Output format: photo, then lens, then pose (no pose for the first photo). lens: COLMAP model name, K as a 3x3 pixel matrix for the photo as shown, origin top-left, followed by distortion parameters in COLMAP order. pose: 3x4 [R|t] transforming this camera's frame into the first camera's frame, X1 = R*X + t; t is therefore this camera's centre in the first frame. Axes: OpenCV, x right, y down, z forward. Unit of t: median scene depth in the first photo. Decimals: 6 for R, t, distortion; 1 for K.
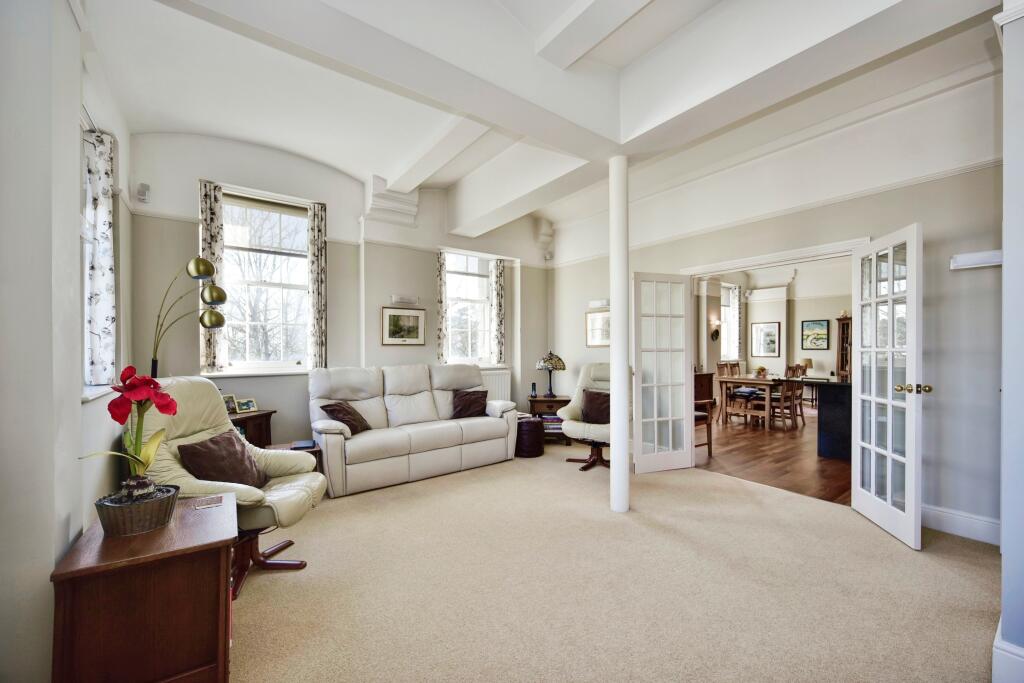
lens RADIAL K [[404.5, 0, 512.6], [0, 404.5, 349.7], [0, 0, 1]] dist [-0.000844, -0.000506]
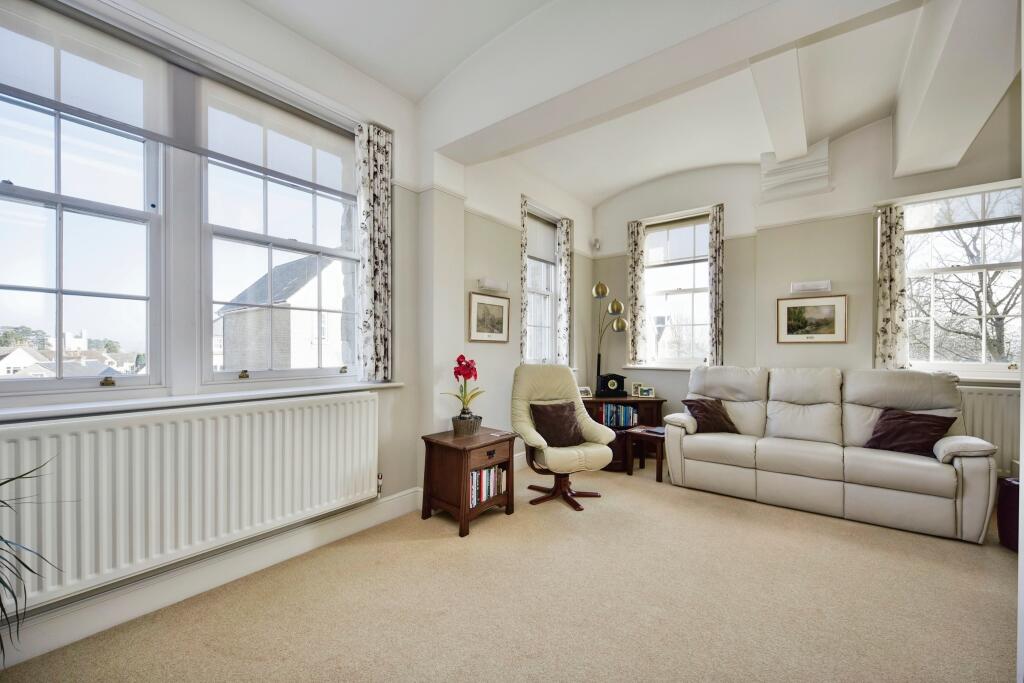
lens RADIAL K [[404.5, 0, 518.6], [0, 404.5, 350.8], [0, 0, 1]] dist [-0.000844, -0.000506]
pose [[0.271682, 0.010450, -0.962330, 0.375543], [-0.005559, 0.999941, 0.009289, -0.000104], [0.962371, 0.002826, 0.271724, 0.237671]]
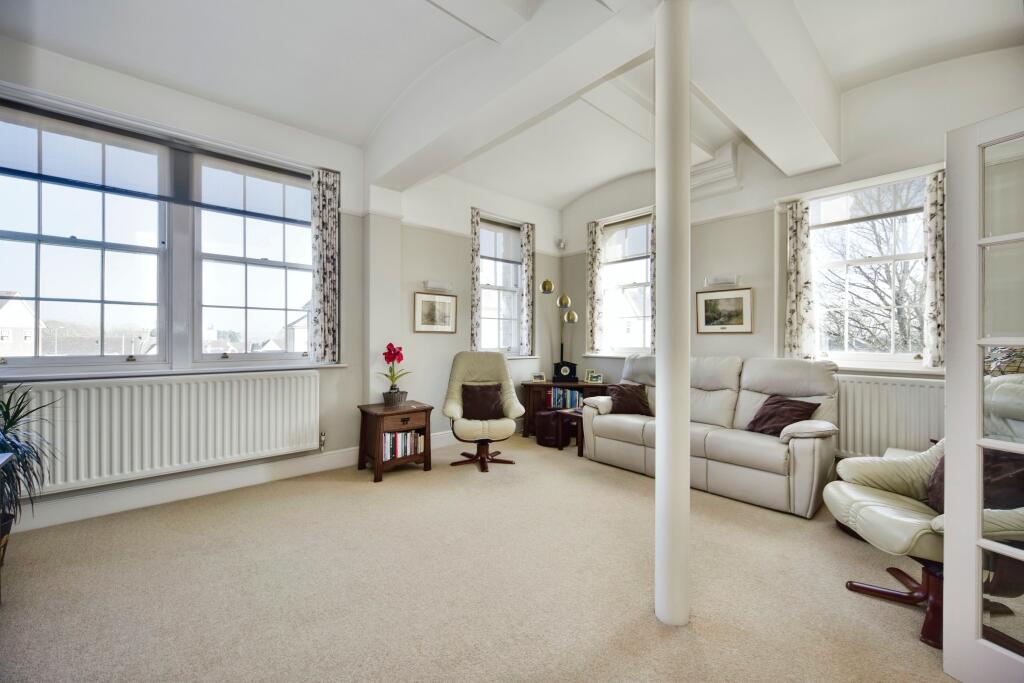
lens RADIAL K [[404.5, 0, 520.1], [0, 404.5, 338.9], [0, 0, 1]] dist [-0.000844, -0.000506]
pose [[0.099129, 0.005018, -0.995062, 0.583400], [-0.006279, 0.999971, 0.004417, -0.000655], [0.995055, 0.005810, 0.099158, 0.521514]]
